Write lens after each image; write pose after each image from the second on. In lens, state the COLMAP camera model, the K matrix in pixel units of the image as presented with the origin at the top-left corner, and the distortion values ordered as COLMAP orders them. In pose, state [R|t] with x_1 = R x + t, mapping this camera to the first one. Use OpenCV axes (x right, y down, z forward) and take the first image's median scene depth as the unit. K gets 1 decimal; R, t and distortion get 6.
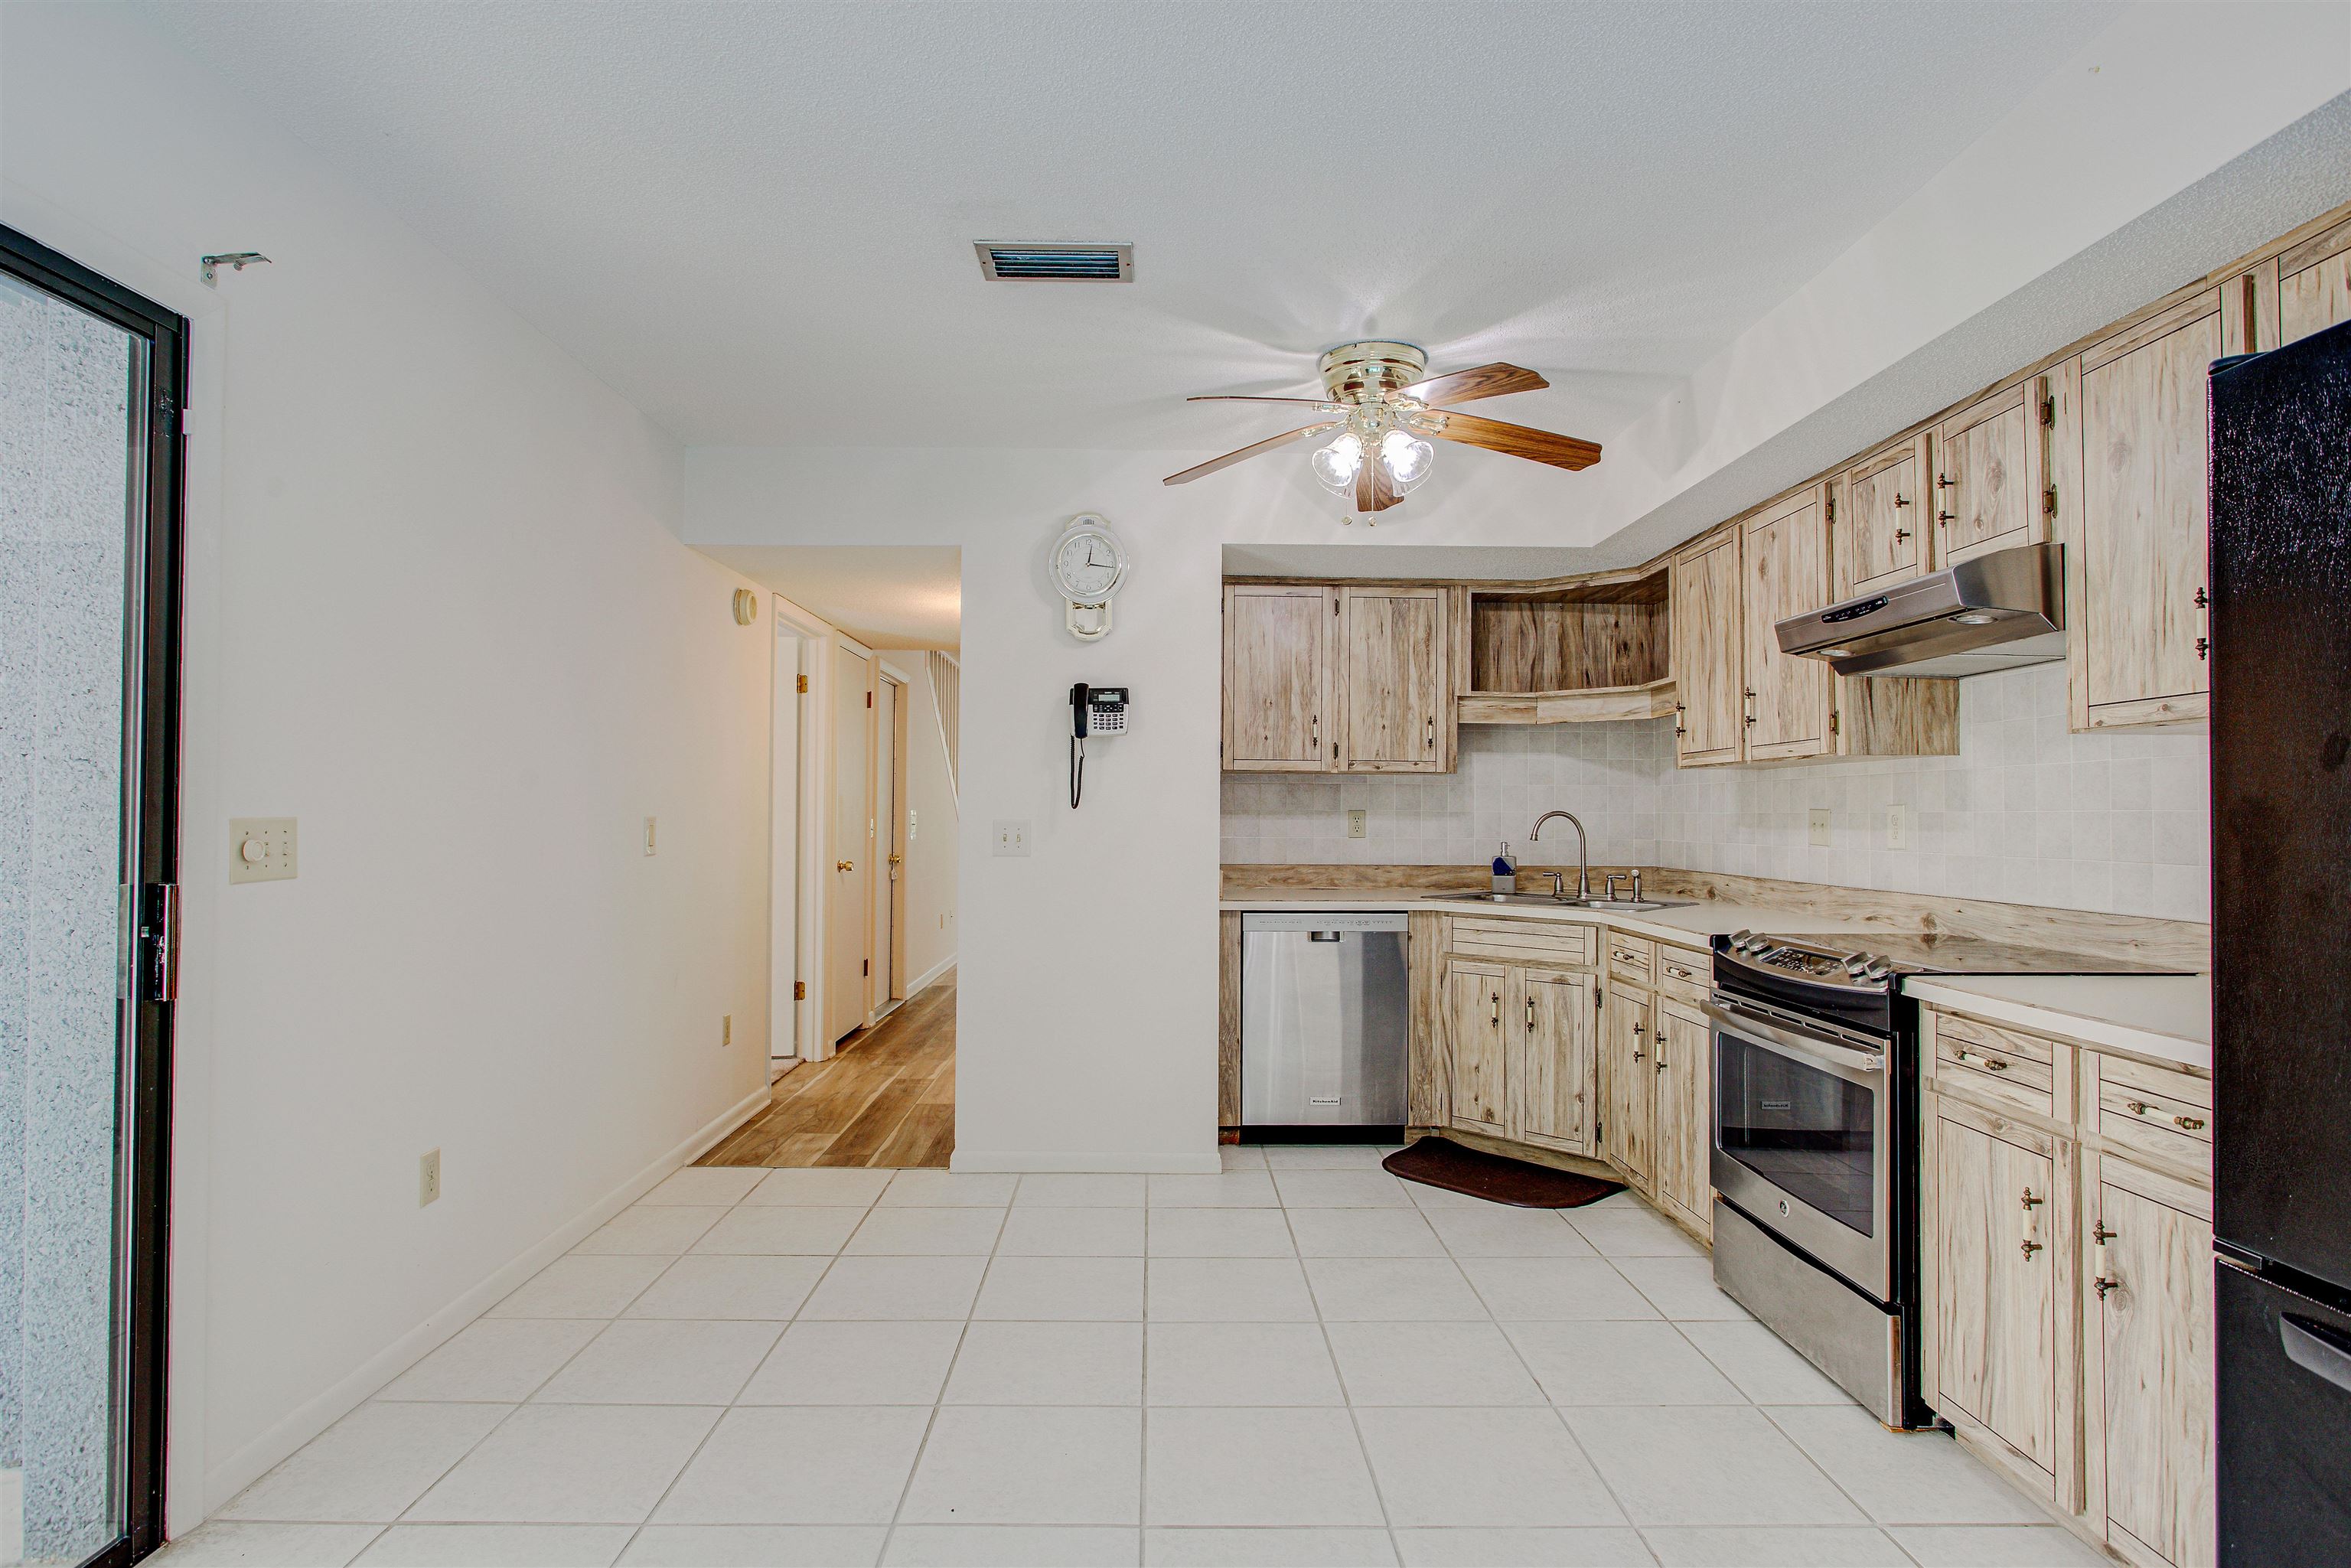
lens RADIAL K [[1177.5, 0, 1175.5], [0, 1177.5, 784.0], [0, 0, 1]] dist [-0.018449, 0.008481]
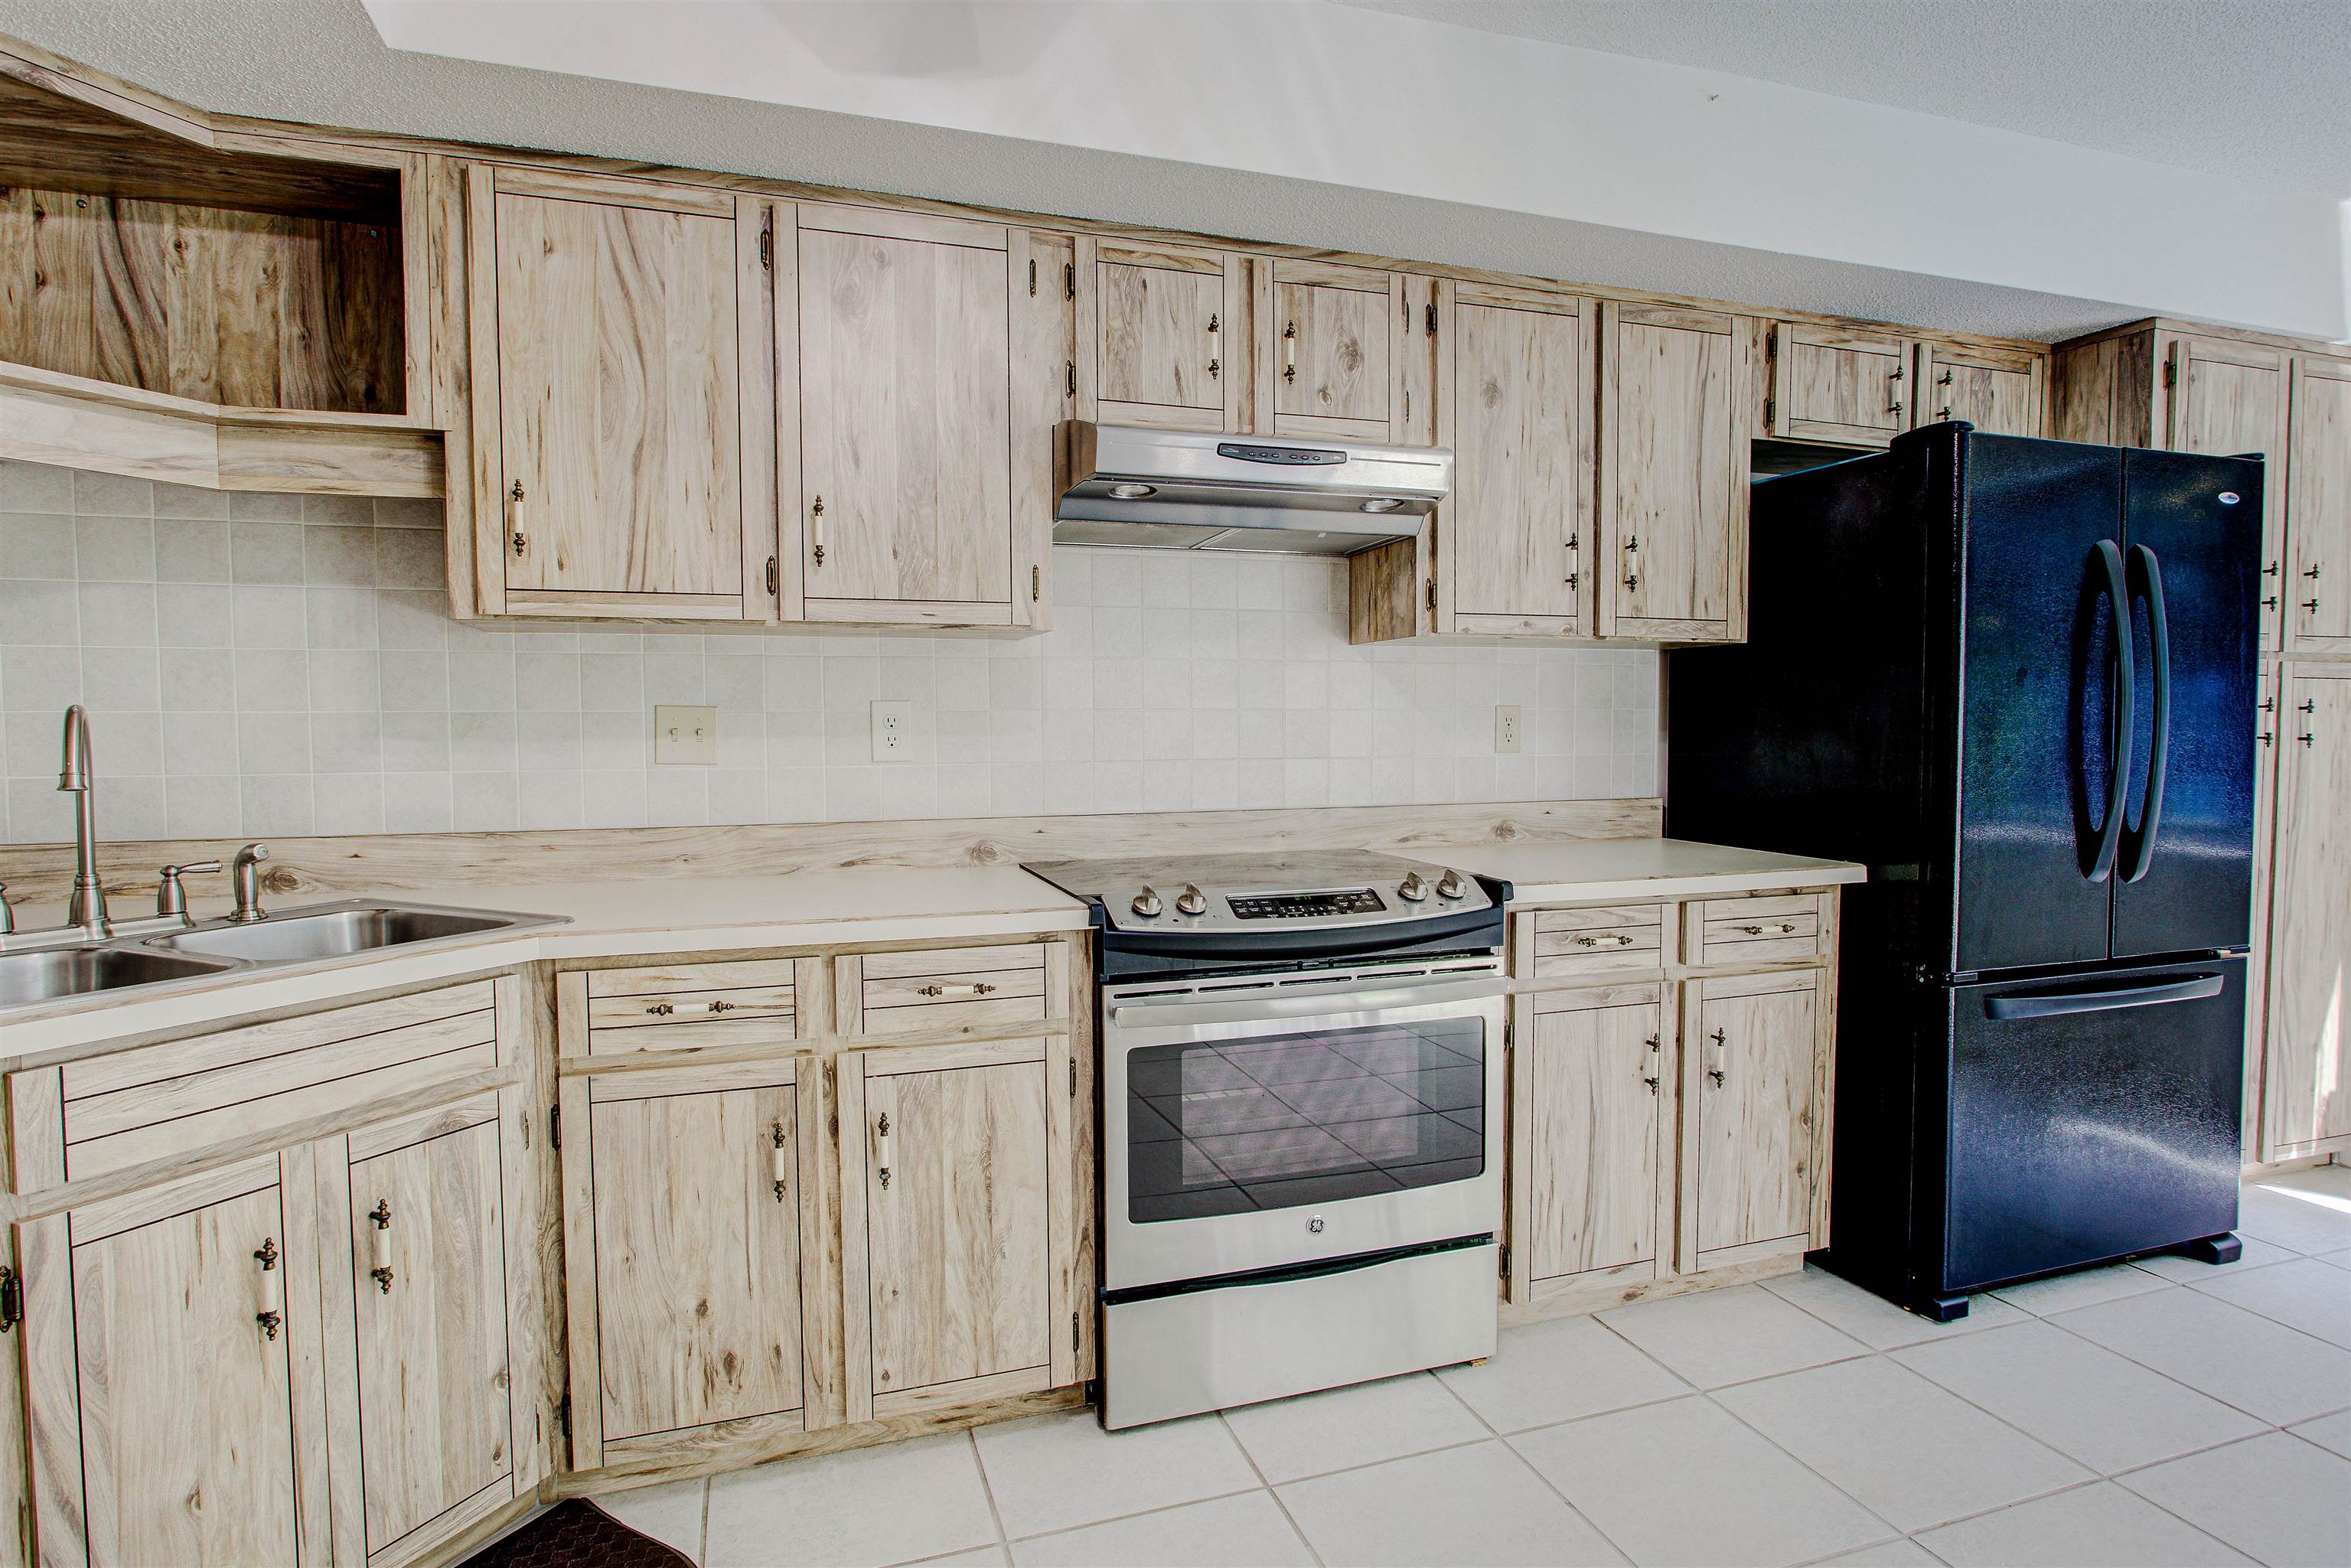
lens RADIAL K [[1239.0, 0, 1175.5], [0, 1239.0, 784.0], [0, 0, 1]] dist [-0.018692, 0.000763]
pose [[-0.294262, -0.053077, 0.954250, -0.227385], [-0.022673, 0.998563, 0.048550, 0.038069], [-0.955456, -0.007349, -0.295043, 1.428193]]
